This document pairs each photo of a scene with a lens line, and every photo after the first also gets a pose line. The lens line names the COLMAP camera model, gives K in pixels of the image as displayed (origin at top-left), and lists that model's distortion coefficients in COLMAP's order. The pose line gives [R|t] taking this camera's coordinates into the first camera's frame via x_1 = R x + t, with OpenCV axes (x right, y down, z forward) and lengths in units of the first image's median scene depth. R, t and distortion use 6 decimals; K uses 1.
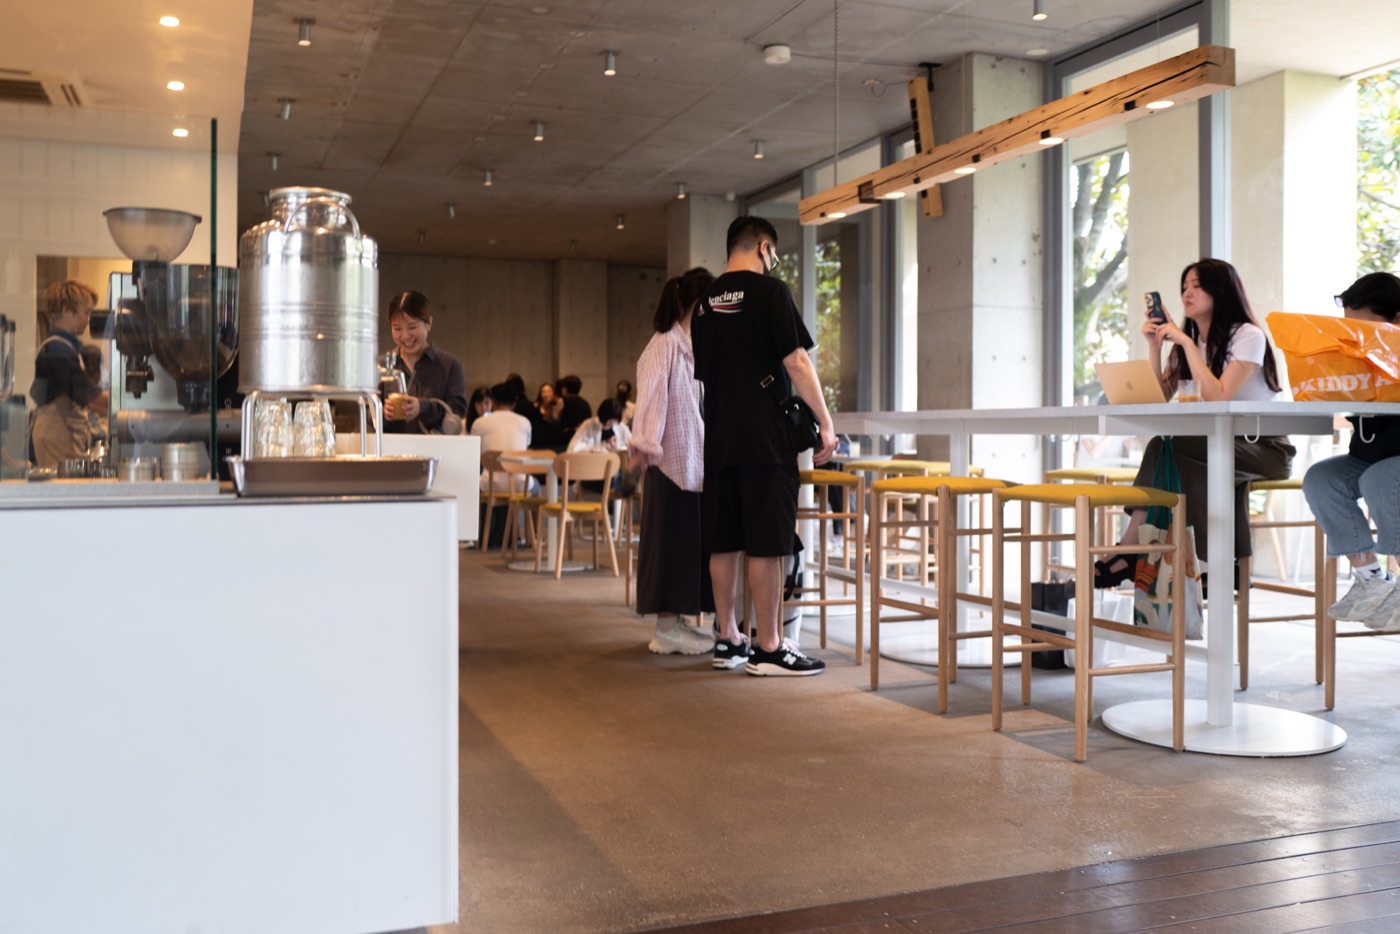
lens RADIAL K [[1361.9, 0, 700.0], [0, 1361.9, 467.0], [0, 0, 1]] dist [-0.003839, 0.001744]
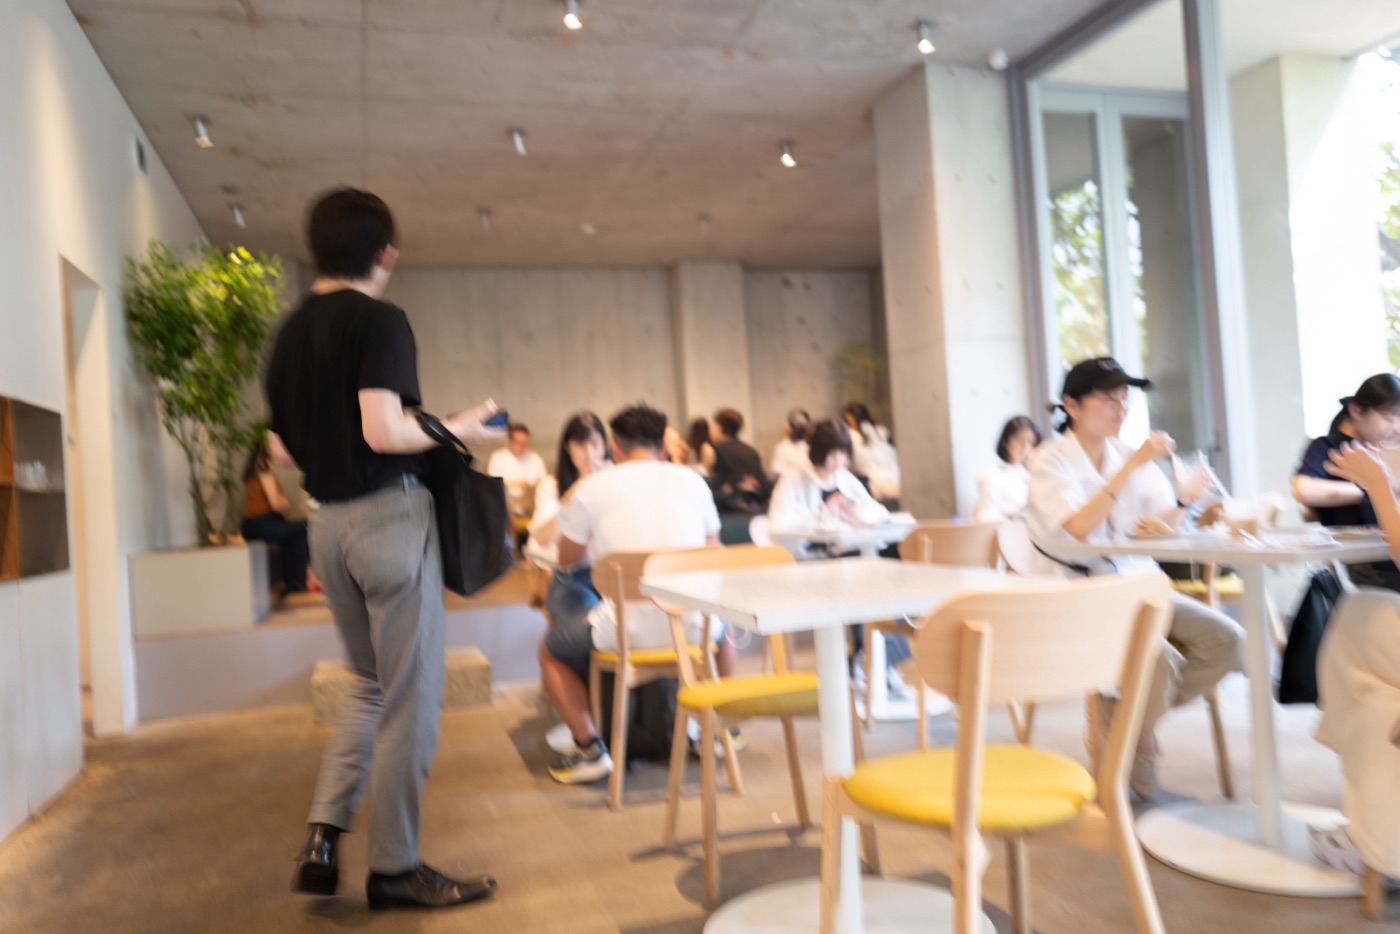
lens RADIAL K [[1361.9, 0, 700.0], [0, 1361.9, 467.0], [0, 0, 1]] dist [-0.003839, 0.001744]
pose [[0.994523, -0.070967, -0.076731, -0.119979], [0.067839, 0.996785, -0.042633, -0.023226], [0.079510, 0.037194, 0.996140, 0.744019]]
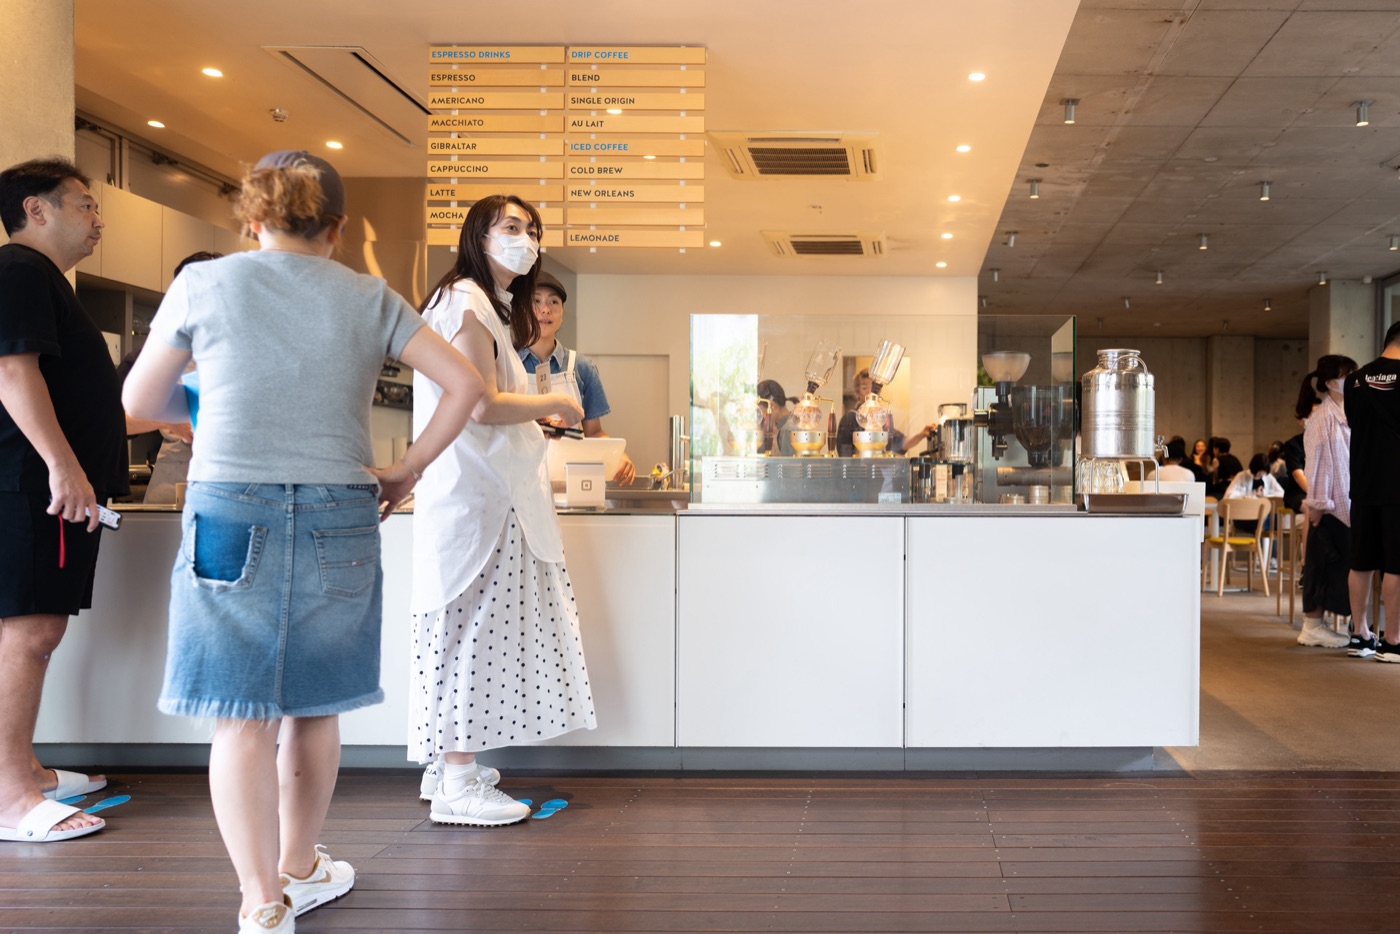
lens RADIAL K [[1197.1, 0, 938.4], [0, 1197.1, 494.8], [0, 0, 1]] dist [-0.098739, 0.530350]
pose [[0.948175, 0.003815, -0.317727, -0.000265], [-0.008780, 0.999861, -0.014194, 0.004616], [0.317628, 0.016248, 0.948076, -0.139063]]
